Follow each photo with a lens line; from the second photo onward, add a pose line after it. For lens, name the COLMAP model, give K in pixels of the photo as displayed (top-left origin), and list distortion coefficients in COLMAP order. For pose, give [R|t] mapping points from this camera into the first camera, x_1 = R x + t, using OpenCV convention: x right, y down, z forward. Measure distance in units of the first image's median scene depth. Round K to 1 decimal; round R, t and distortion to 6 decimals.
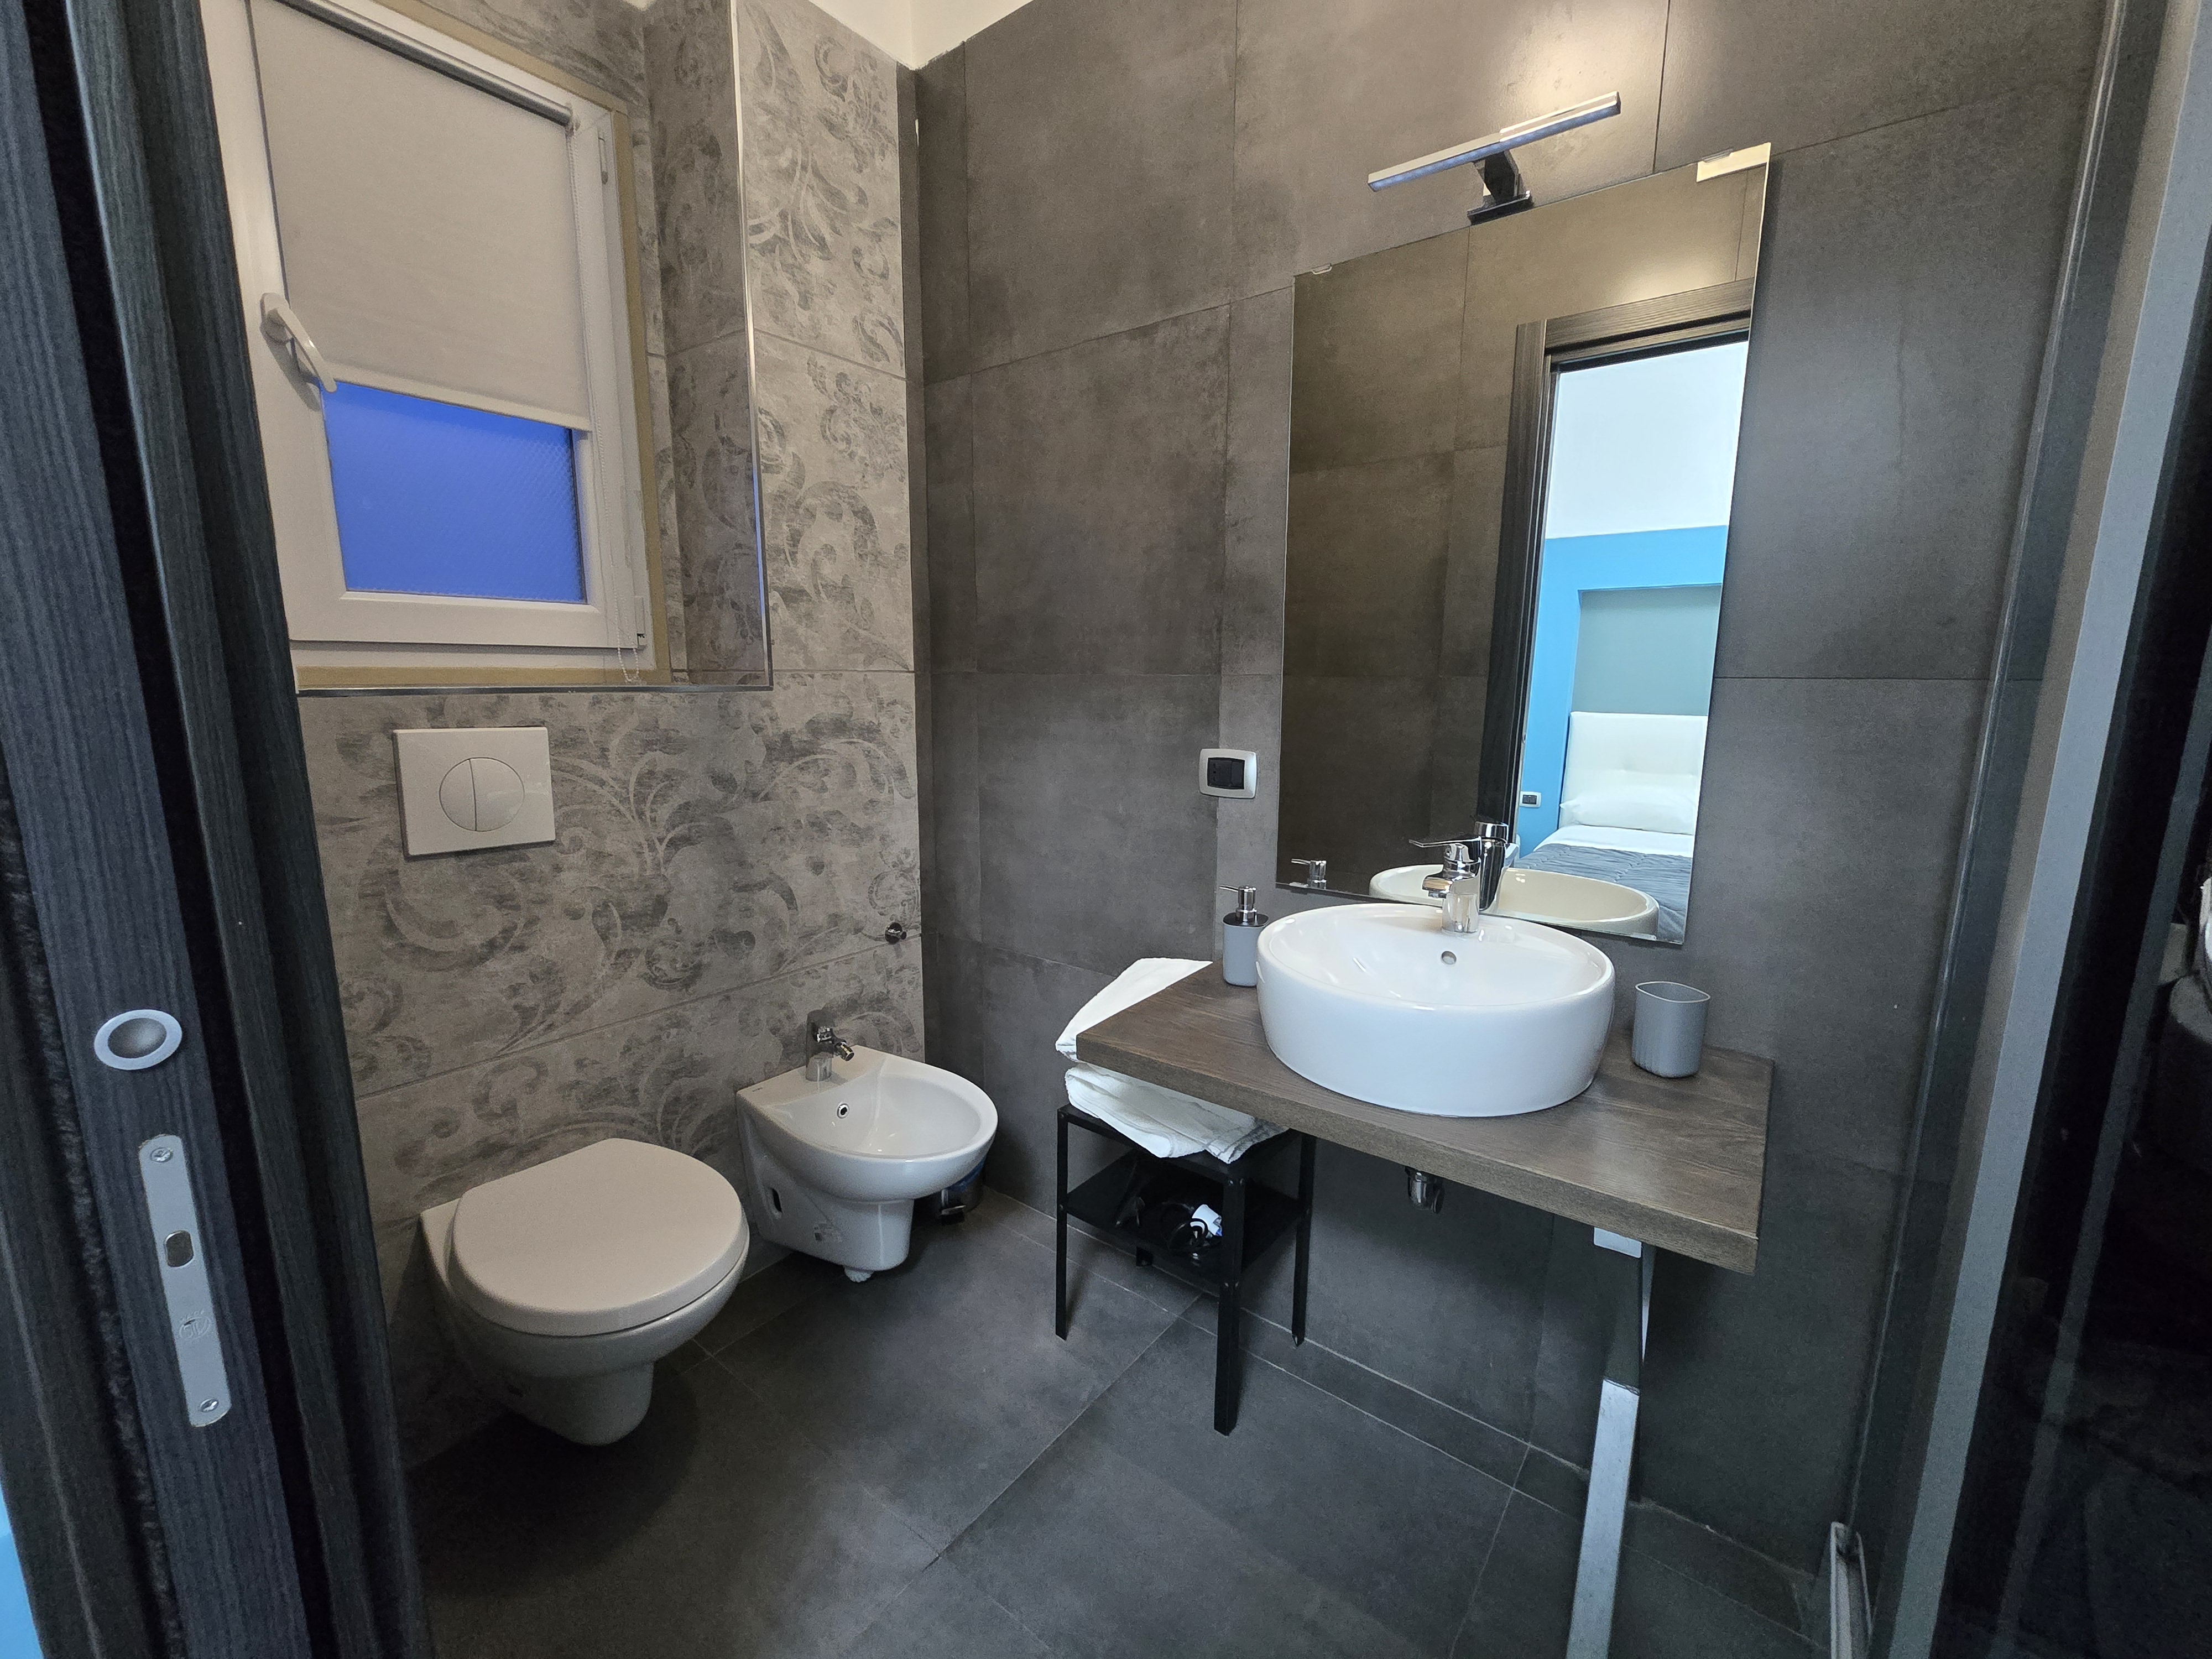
lens RADIAL K [[911.9, 0, 1106.0], [0, 911.9, 829.5], [0, 0, 1]] dist [-0.000965, 0.000611]
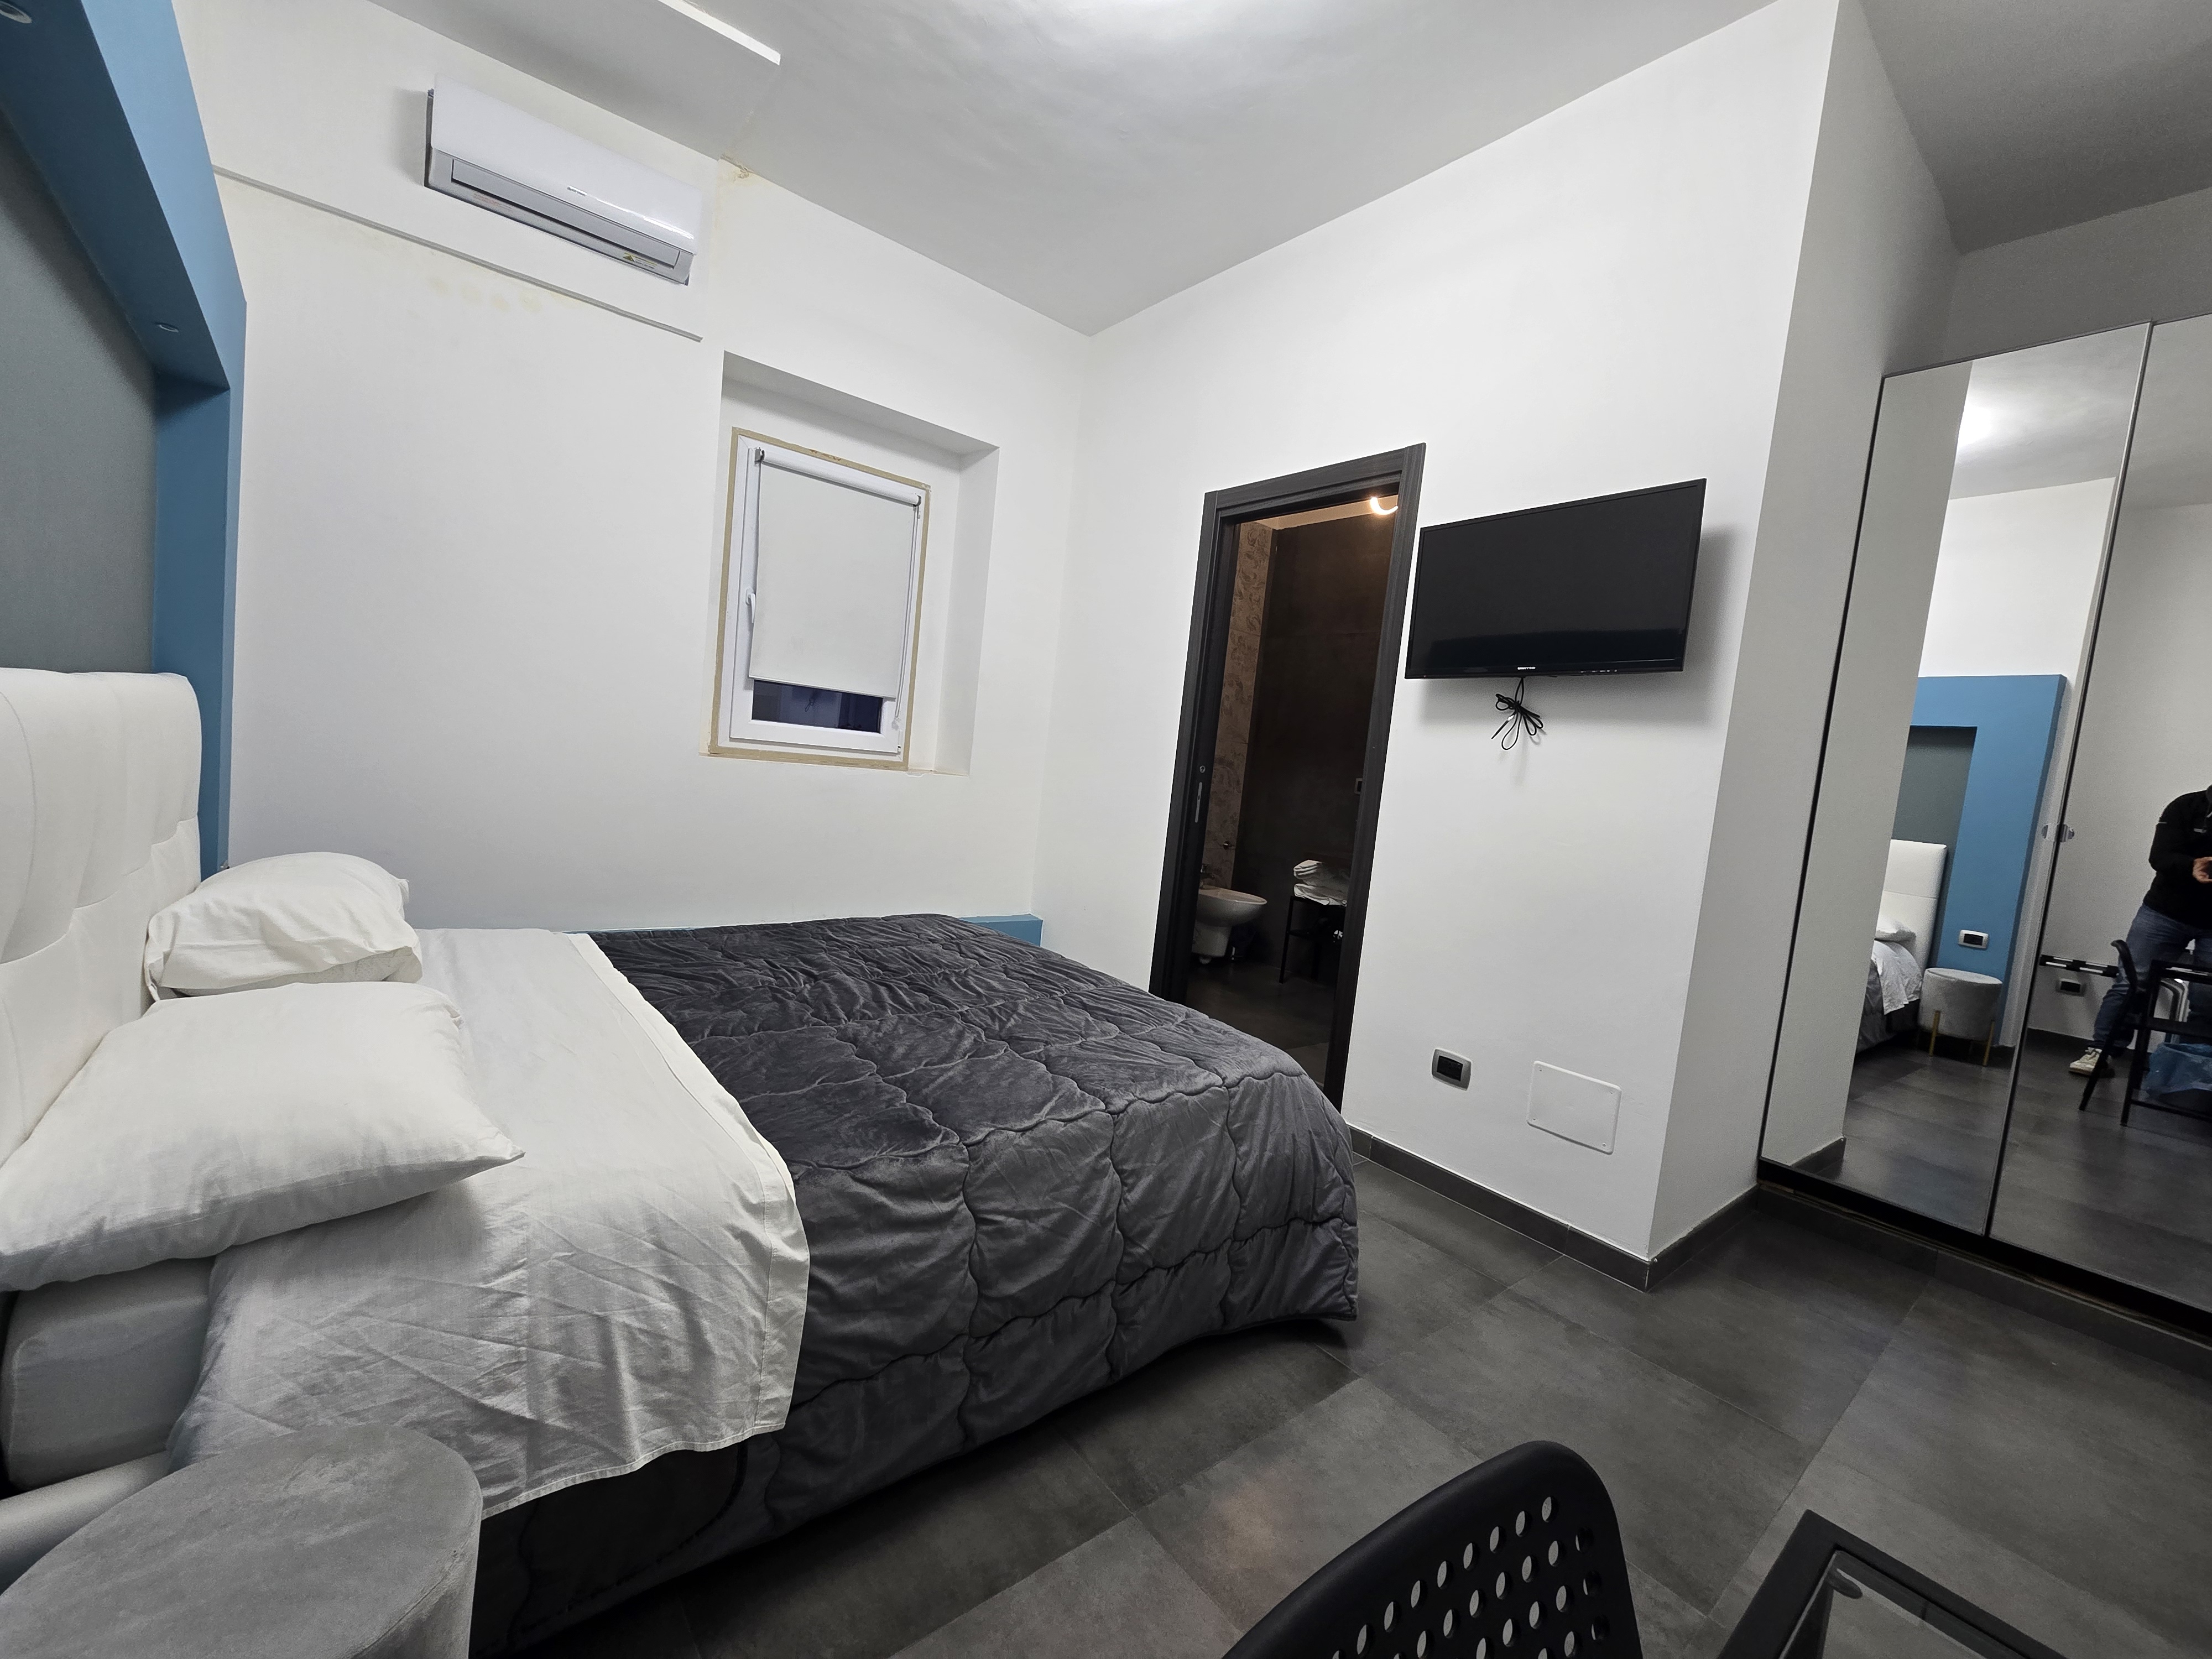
lens RADIAL K [[911.9, 0, 1106.0], [0, 911.9, 829.5], [0, 0, 1]] dist [-0.000965, 0.000611]
pose [[0.969844, 0.111554, -0.216697, -0.016581], [-0.134469, 0.986448, -0.094014, 0.396975], [0.203273, 0.120318, 0.971701, -1.703722]]
